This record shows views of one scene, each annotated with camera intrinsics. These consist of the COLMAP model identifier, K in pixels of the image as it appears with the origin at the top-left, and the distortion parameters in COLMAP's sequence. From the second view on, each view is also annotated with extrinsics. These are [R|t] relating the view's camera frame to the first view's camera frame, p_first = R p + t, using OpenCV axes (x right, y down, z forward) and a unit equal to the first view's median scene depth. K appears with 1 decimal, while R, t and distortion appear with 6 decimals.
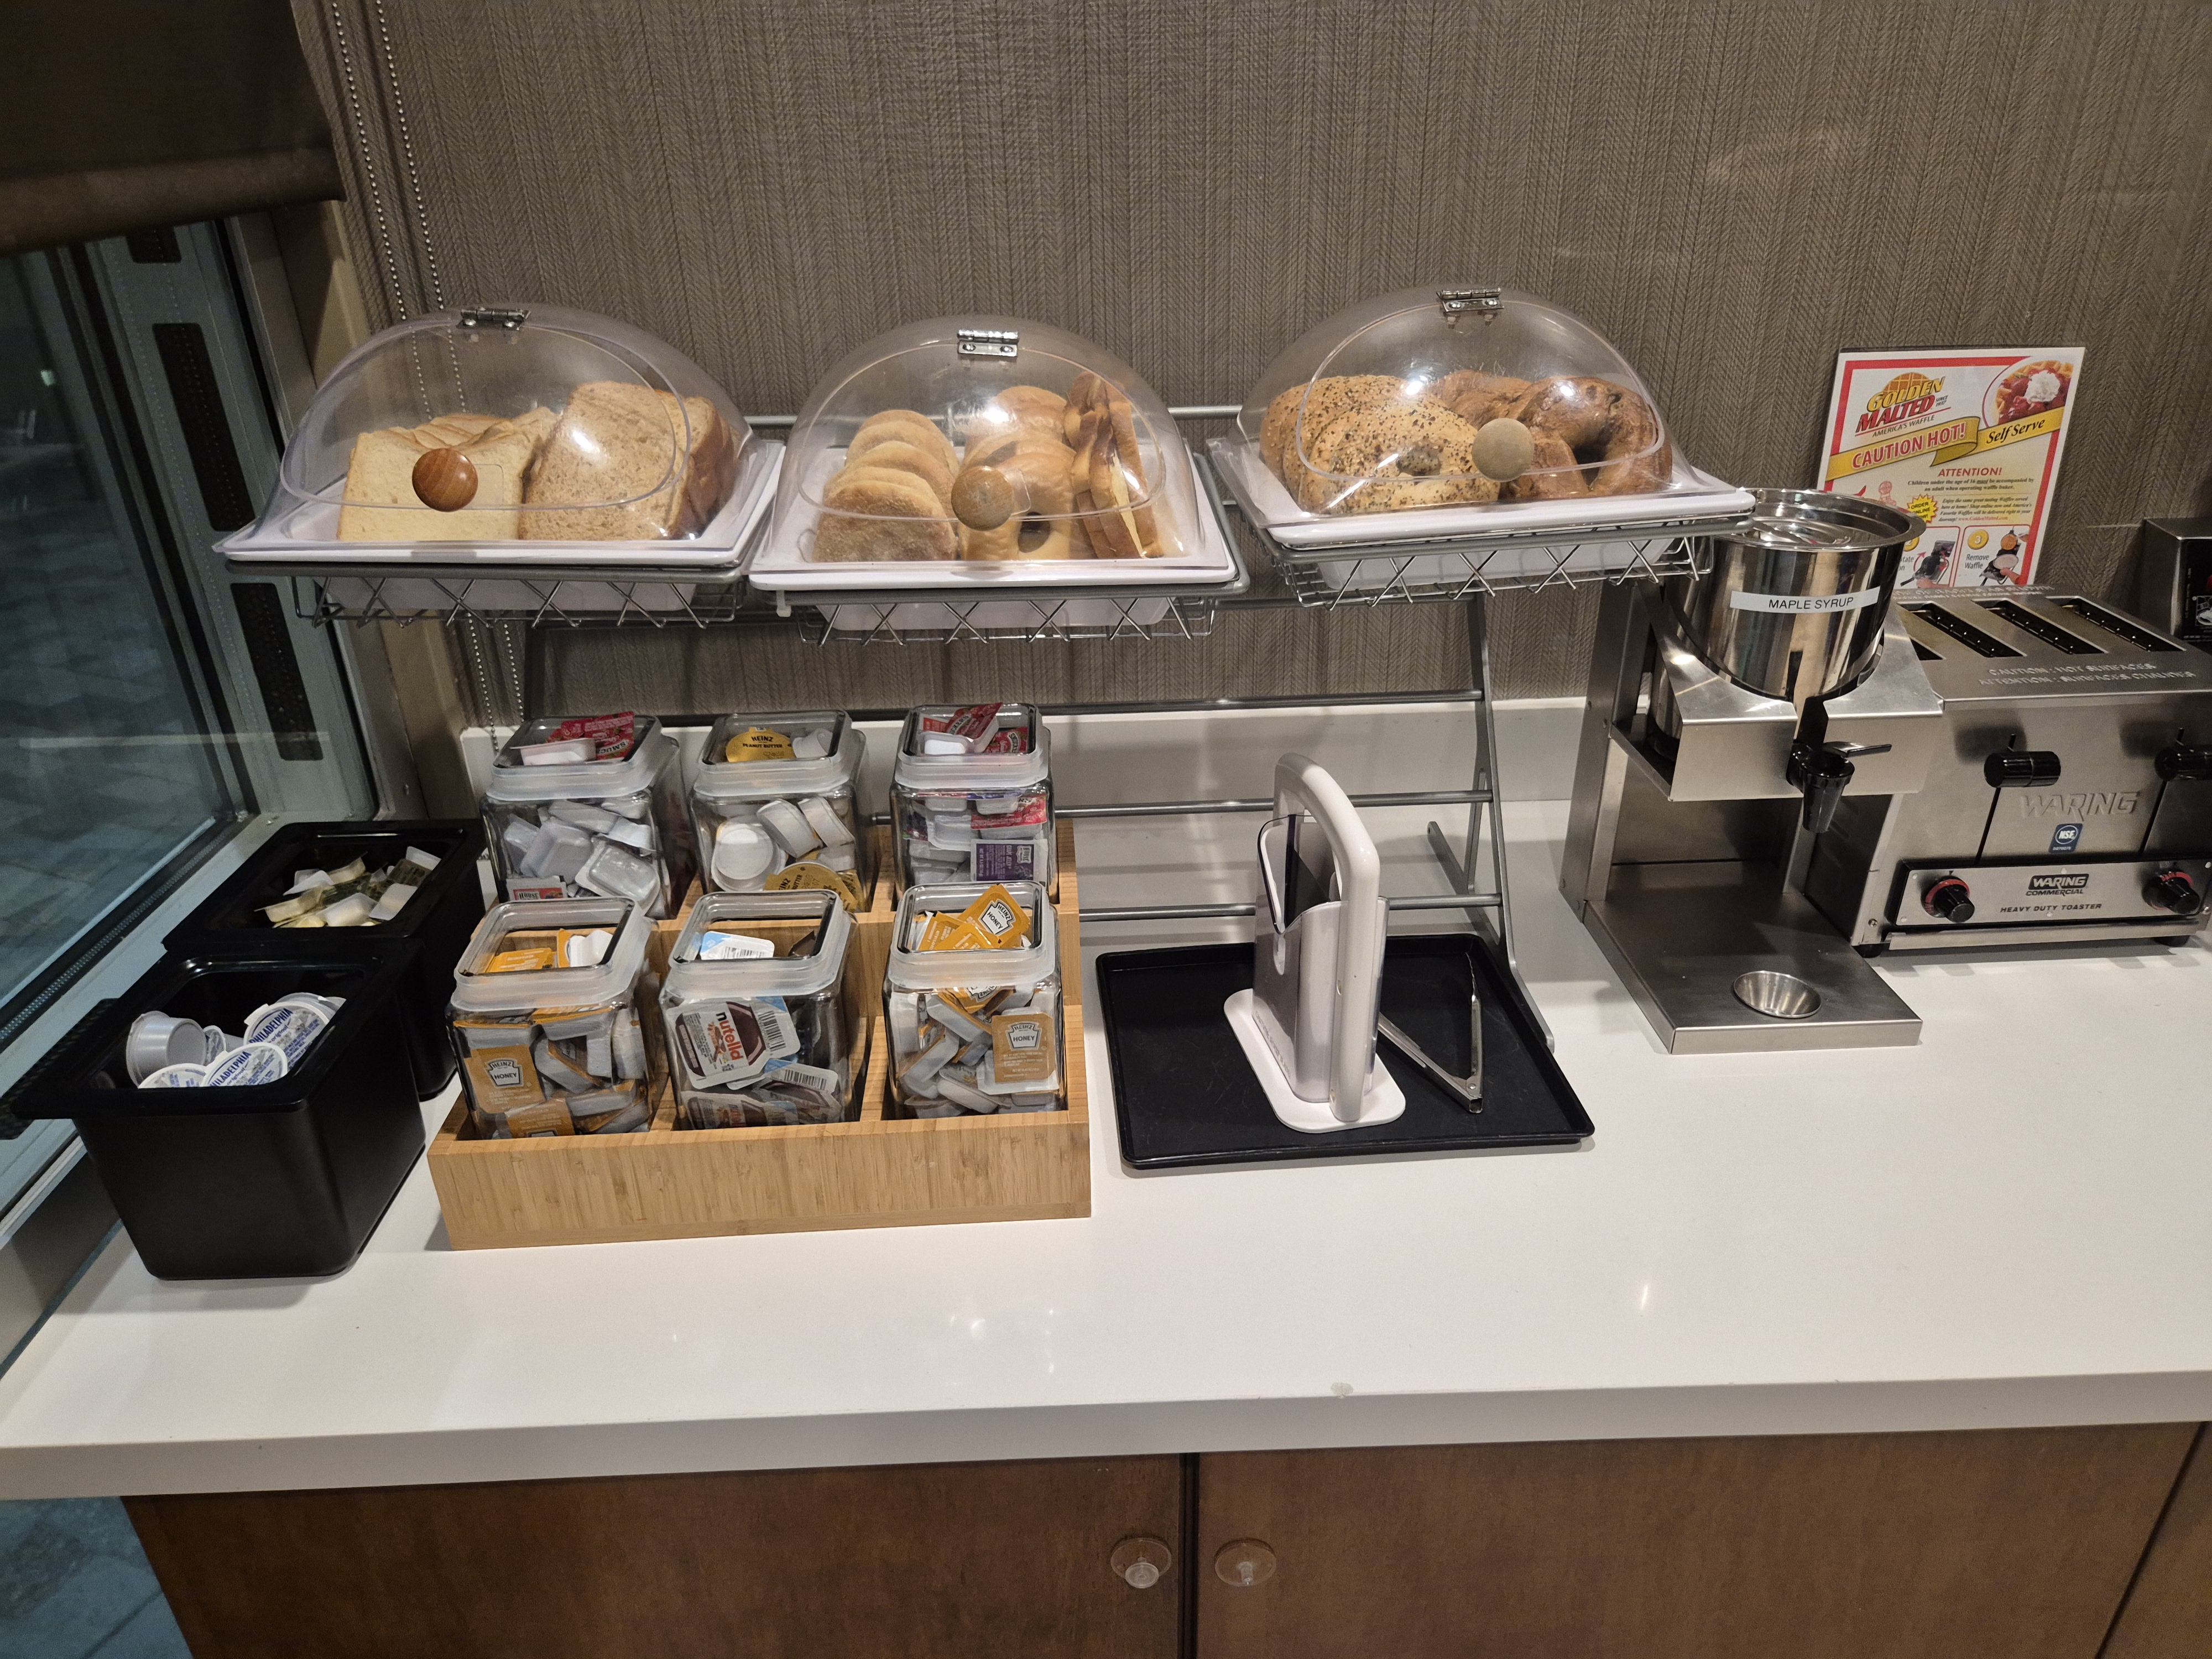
lens RADIAL K [[1491.9, 0, 1101.4], [0, 1491.9, 844.5], [0, 0, 1]] dist [0.020674, -0.019844]
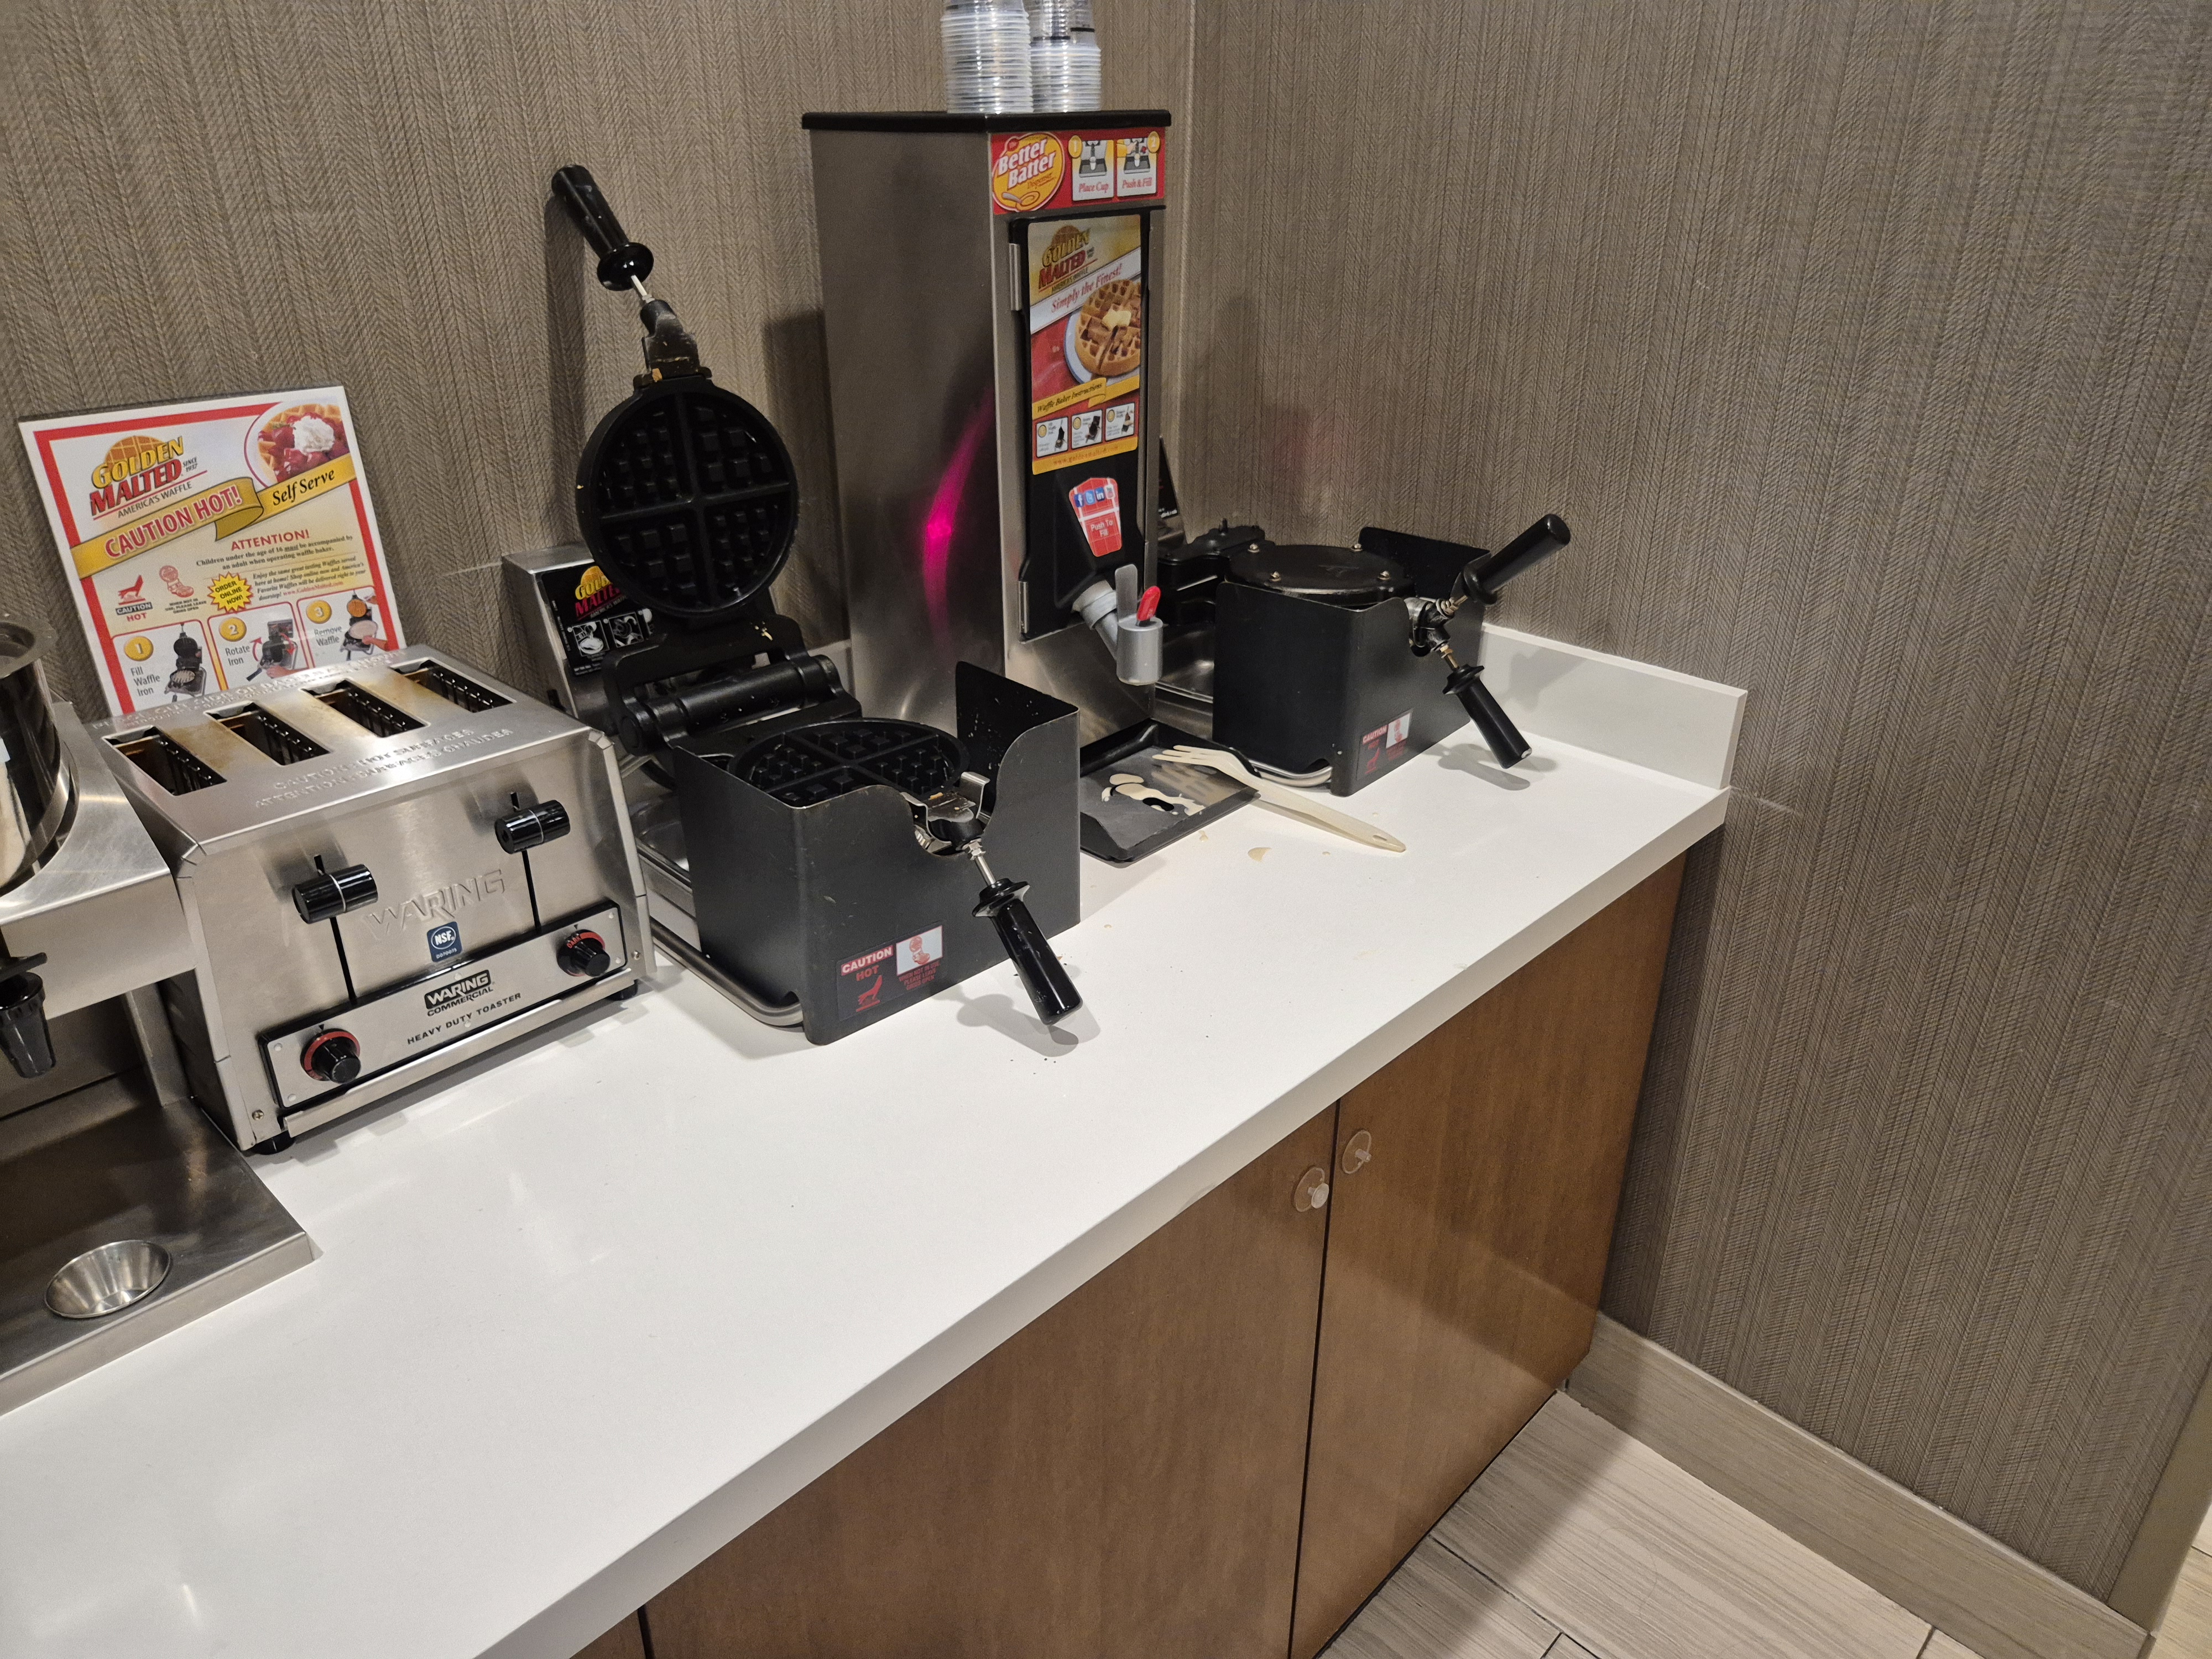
lens RADIAL K [[1491.9, 0, 1102.8], [0, 1491.9, 824.2], [0, 0, 1]] dist [0.020674, -0.019844]
pose [[0.707431, -0.283403, 0.647476, 0.323408], [0.304178, 0.948990, 0.083033, -0.021844], [-0.637979, 0.138208, 0.757549, 0.074737]]
